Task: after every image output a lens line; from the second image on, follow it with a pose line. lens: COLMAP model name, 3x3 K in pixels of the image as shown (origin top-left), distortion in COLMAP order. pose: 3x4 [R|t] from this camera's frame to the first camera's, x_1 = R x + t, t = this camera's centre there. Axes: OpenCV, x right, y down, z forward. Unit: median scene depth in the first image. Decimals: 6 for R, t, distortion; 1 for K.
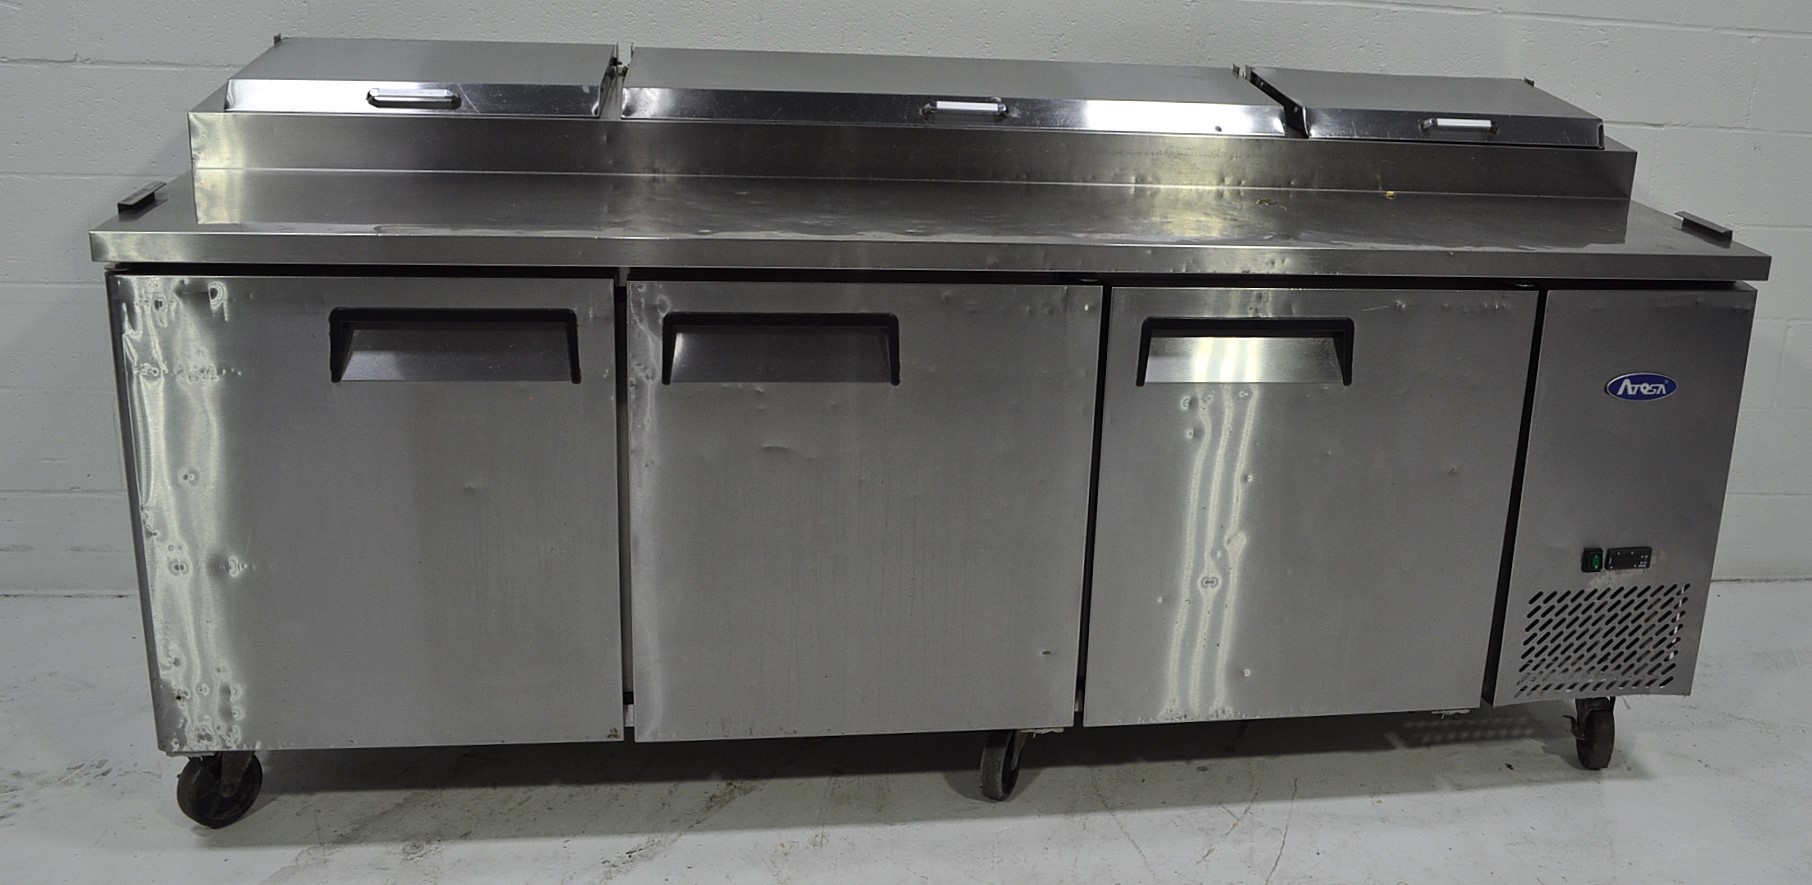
lens RADIAL K [[1908.4, 0, 906.0], [0, 1908.4, 442.5], [0, 0, 1]] dist [-0.082347, -0.004762]
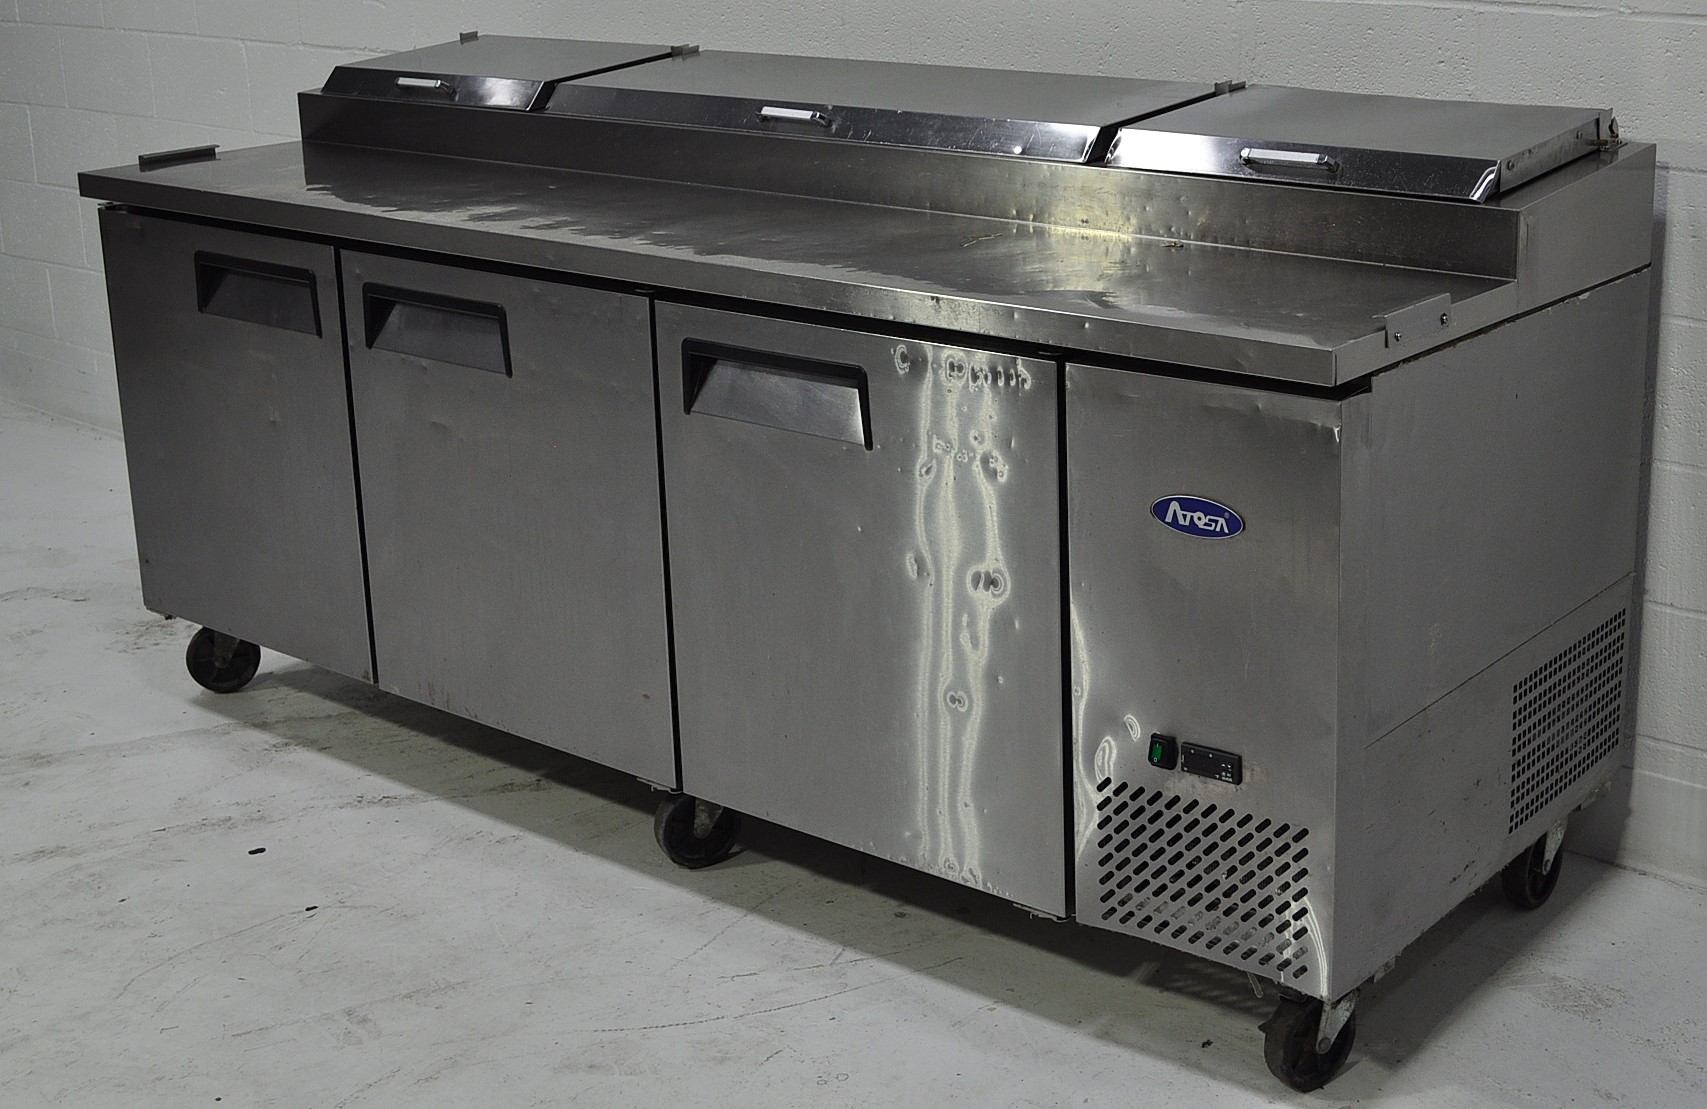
lens RADIAL K [[2268.9, 0, 854.8], [0, 2268.9, 470.7], [0, 0, 1]] dist [-0.021218, -0.000583]
pose [[0.650866, 0.143646, -0.745479, 0.923635], [-0.196433, 0.980363, 0.017403, -0.035246], [0.733340, 0.135110, 0.666302, 0.319540]]
